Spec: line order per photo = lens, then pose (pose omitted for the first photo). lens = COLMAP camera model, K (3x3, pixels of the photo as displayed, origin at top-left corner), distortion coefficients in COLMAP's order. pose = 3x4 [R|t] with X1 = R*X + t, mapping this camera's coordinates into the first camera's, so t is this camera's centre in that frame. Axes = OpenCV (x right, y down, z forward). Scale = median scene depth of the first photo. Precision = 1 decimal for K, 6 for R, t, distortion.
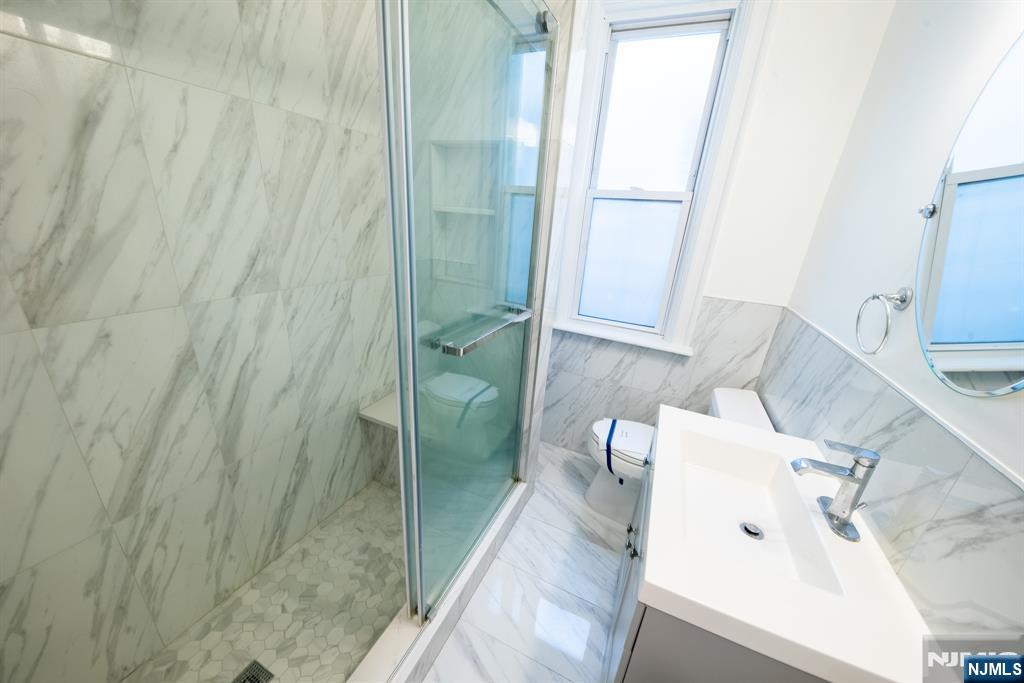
lens RADIAL K [[362.8, 0, 515.0], [0, 362.8, 349.8], [0, 0, 1]] dist [0.012715, -0.009059]
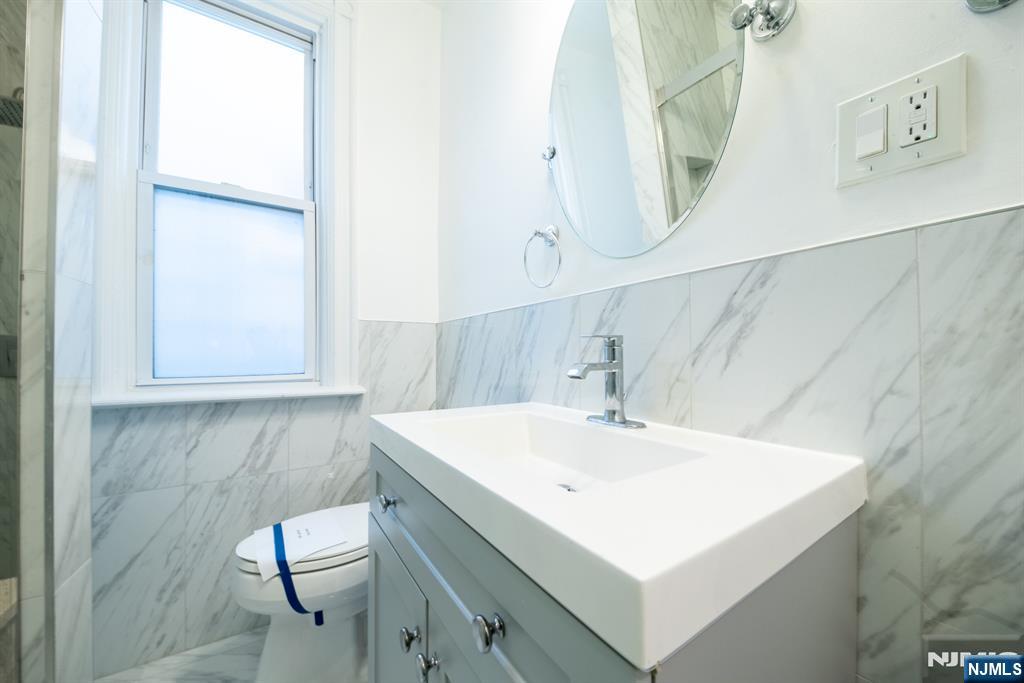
lens RADIAL K [[362.8, 0, 515.0], [0, 362.8, 349.8], [0, 0, 1]] dist [0.012715, -0.009059]
pose [[0.539222, -0.063487, 0.839767, 0.006978], [0.348491, 0.924596, -0.153869, 0.154882], [-0.766677, 0.375621, 0.520687, 0.292611]]
